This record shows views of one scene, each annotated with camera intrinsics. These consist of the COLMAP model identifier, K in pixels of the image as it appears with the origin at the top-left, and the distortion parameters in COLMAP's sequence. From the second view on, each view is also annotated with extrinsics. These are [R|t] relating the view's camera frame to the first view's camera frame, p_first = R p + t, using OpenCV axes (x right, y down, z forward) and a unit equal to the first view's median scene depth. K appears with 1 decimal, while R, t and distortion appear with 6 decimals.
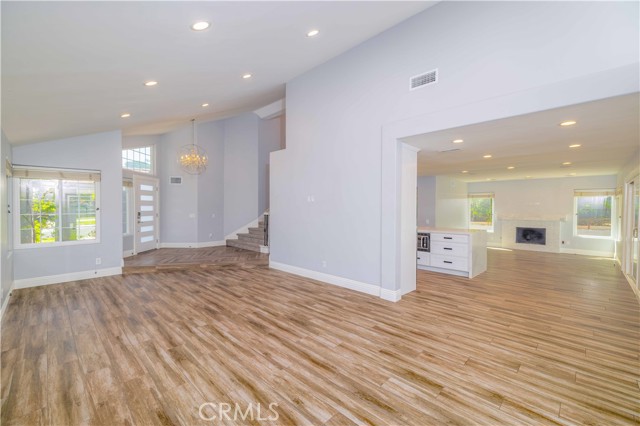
lens RADIAL K [[271.2, 0, 320.0], [0, 271.2, 213.0], [0, 0, 1]] dist [0.003218, 0.000249]
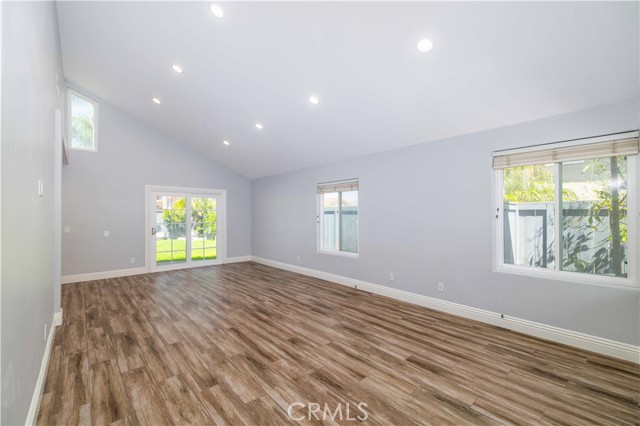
lens RADIAL K [[271.2, 0, 320.0], [0, 271.2, 213.0], [0, 0, 1]] dist [0.003218, 0.000249]
pose [[-0.997889, -0.000041, 0.064948, -0.599140], [0.000540, 0.999960, 0.008926, -0.022595], [-0.064946, 0.008942, -0.997849, 1.764530]]
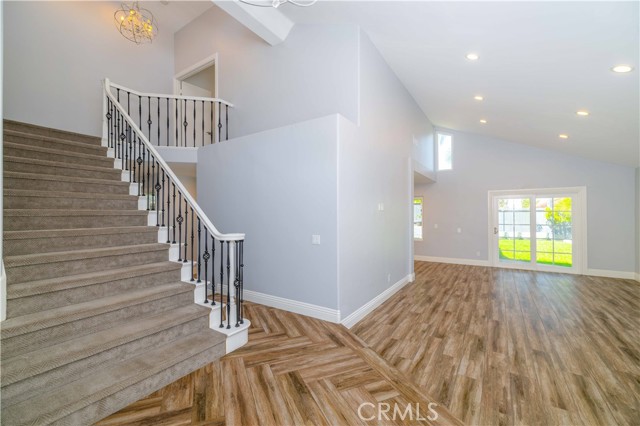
lens RADIAL K [[271.2, 0, 320.0], [0, 271.2, 213.0], [0, 0, 1]] dist [0.003218, 0.000249]
pose [[-0.198780, -0.000351, 0.980044, -1.046153], [0.021857, 0.999750, 0.004791, -0.053387], [-0.979800, 0.022373, -0.198722, 1.738974]]
